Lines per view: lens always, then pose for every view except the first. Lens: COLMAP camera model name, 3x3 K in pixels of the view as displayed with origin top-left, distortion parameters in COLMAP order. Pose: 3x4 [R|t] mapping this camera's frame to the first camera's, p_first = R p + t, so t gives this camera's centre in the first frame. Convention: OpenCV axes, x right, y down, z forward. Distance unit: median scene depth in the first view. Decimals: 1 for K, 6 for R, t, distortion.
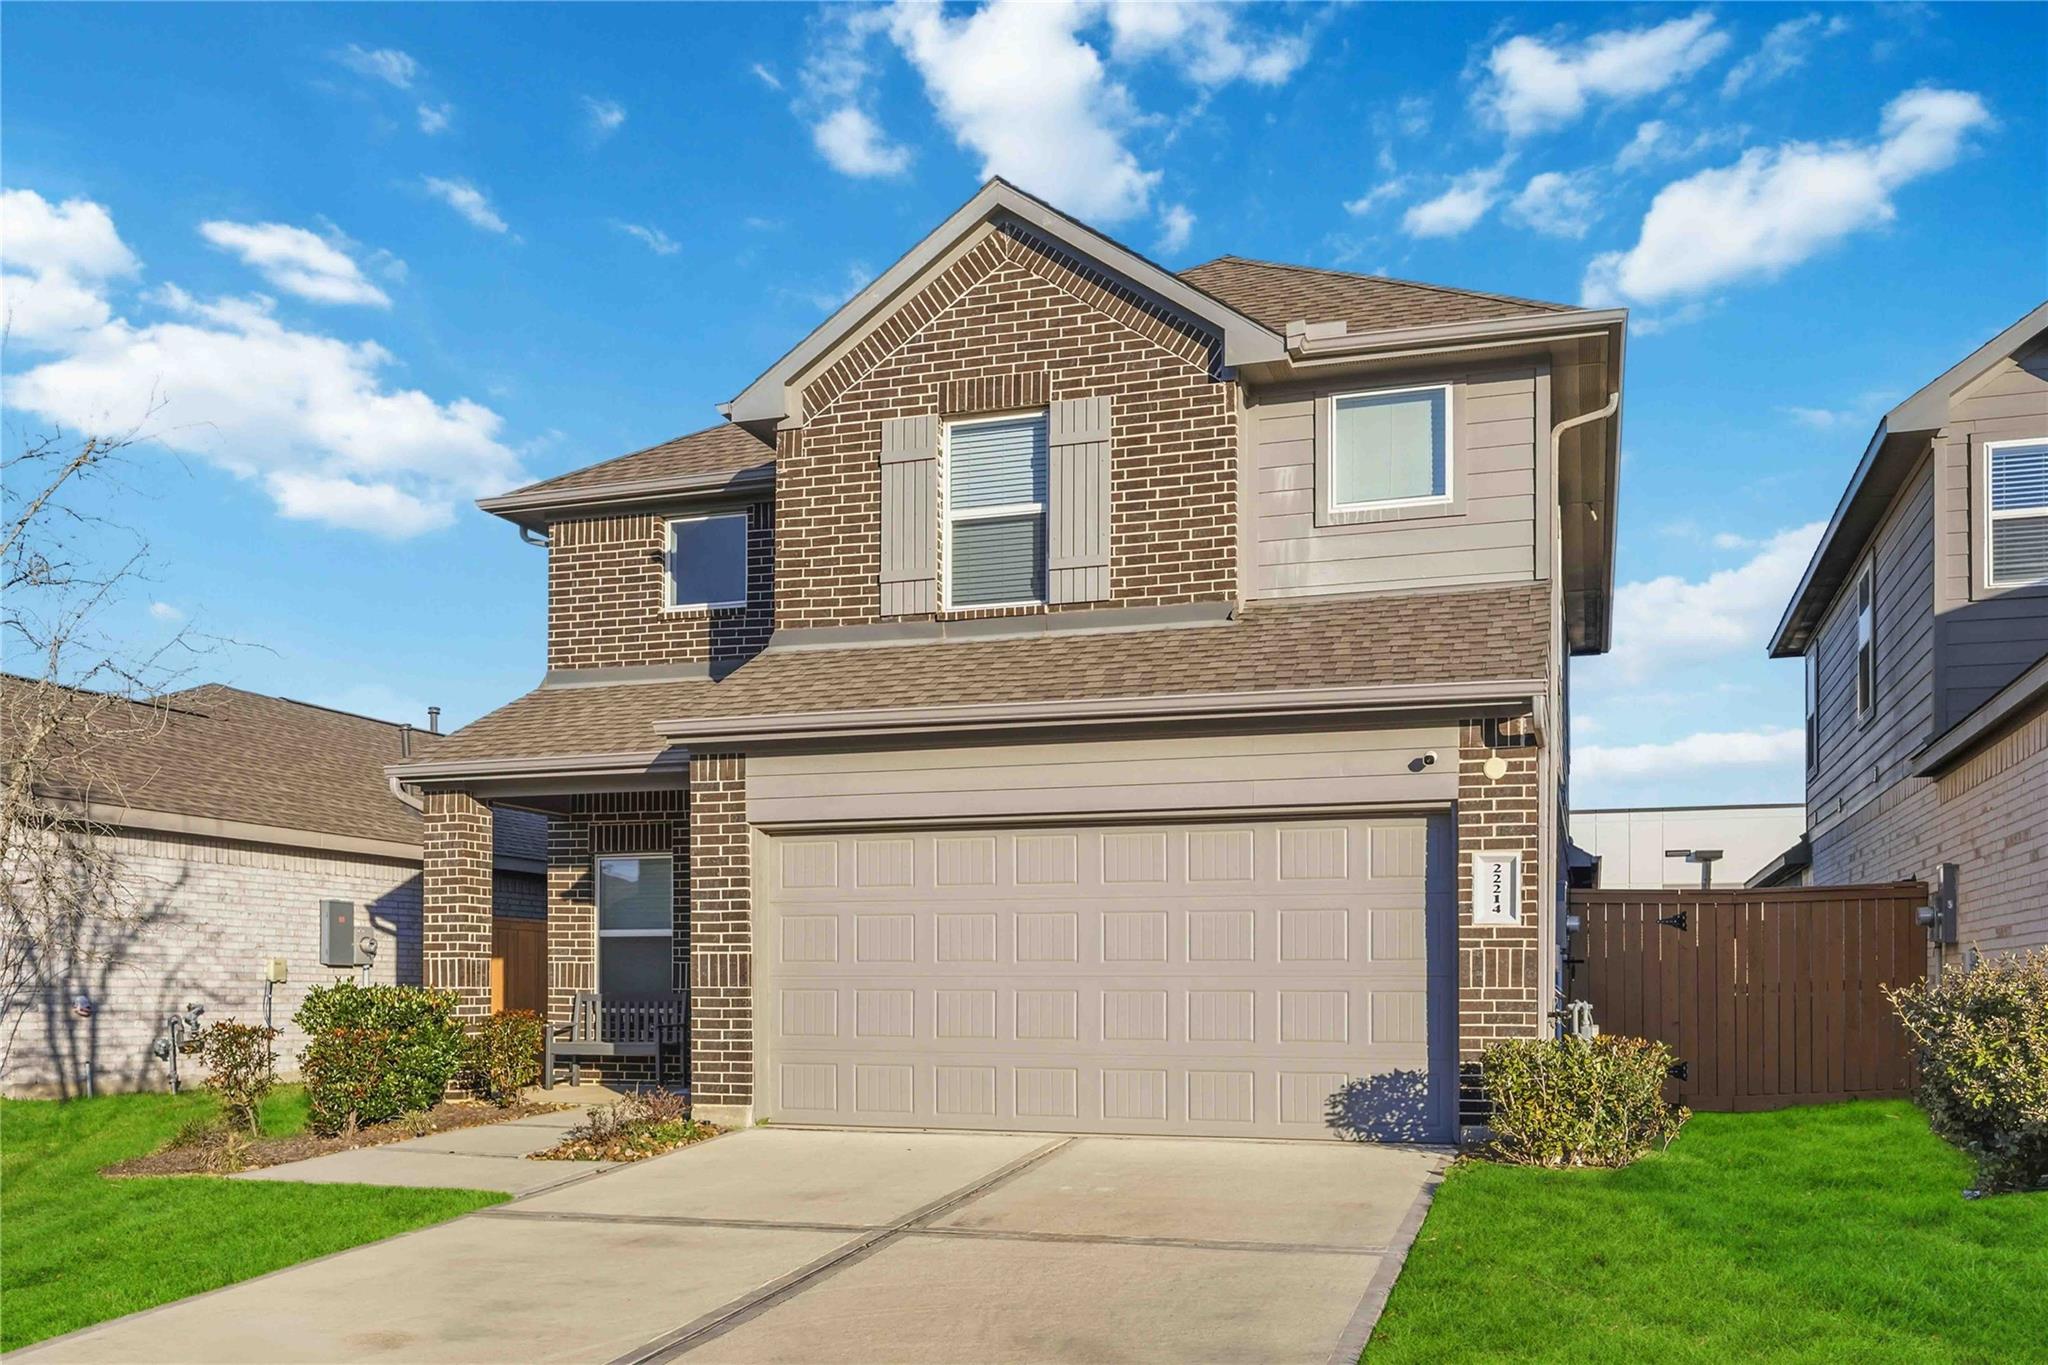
lens RADIAL K [[1670.3, 0, 1029.0], [0, 1670.3, 683.9], [0, 0, 1]] dist [-0.009053, -0.000497]
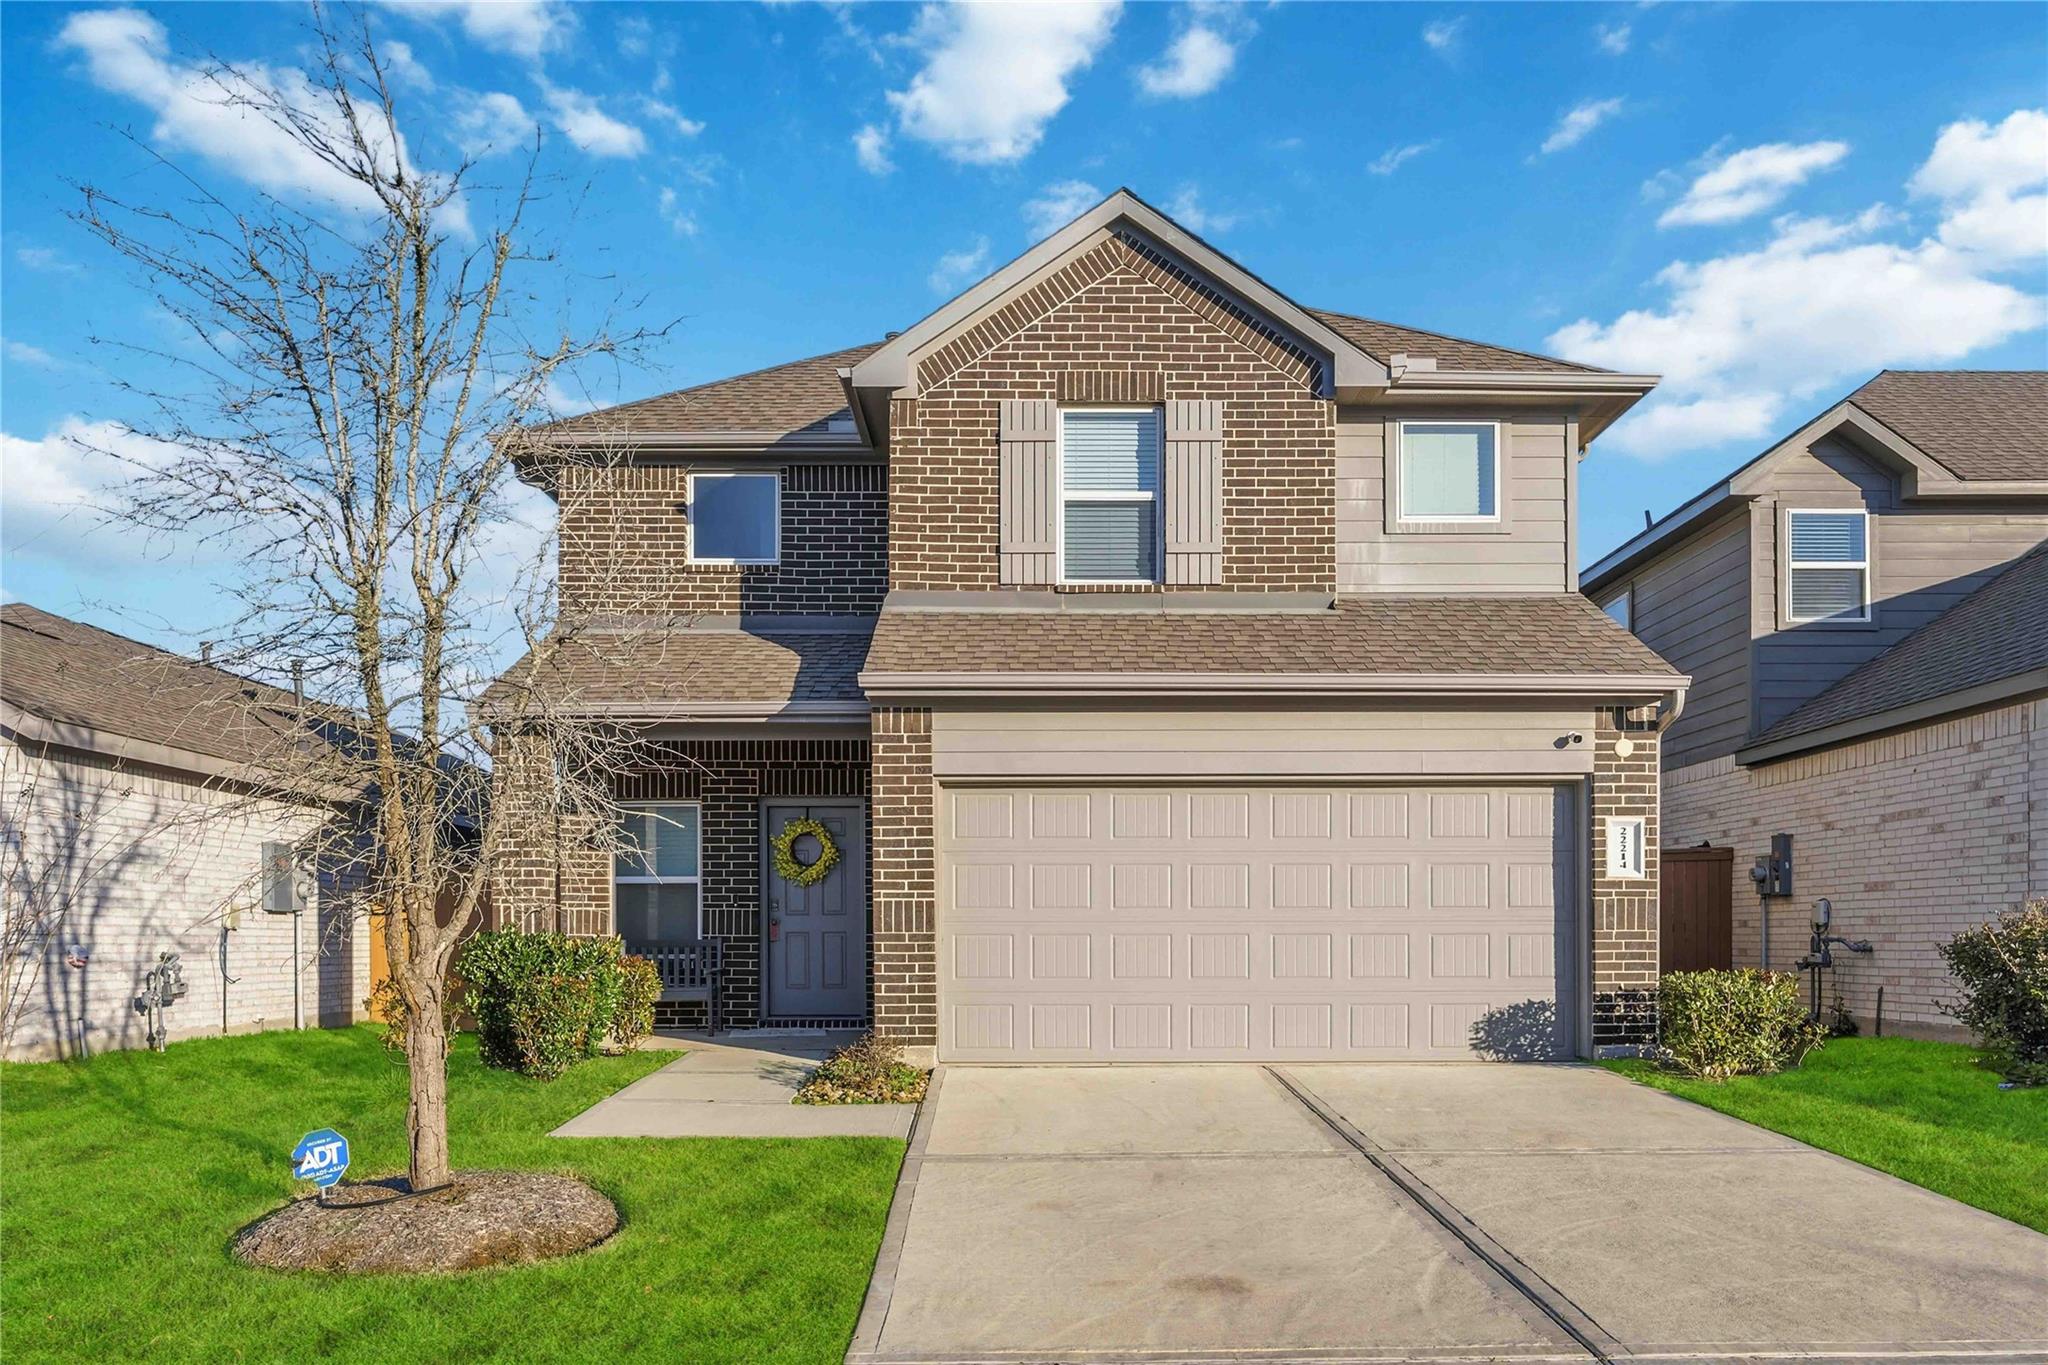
lens RADIAL K [[1495.7, 0, 1024.1], [0, 1495.7, 676.8], [0, 0, 1]] dist [-0.013680, -0.003197]
pose [[0.949354, 0.050237, 0.310168, -0.366783], [-0.053052, 0.998592, 0.000641, 0.016978], [-0.309699, -0.017064, 0.950682, 0.088908]]
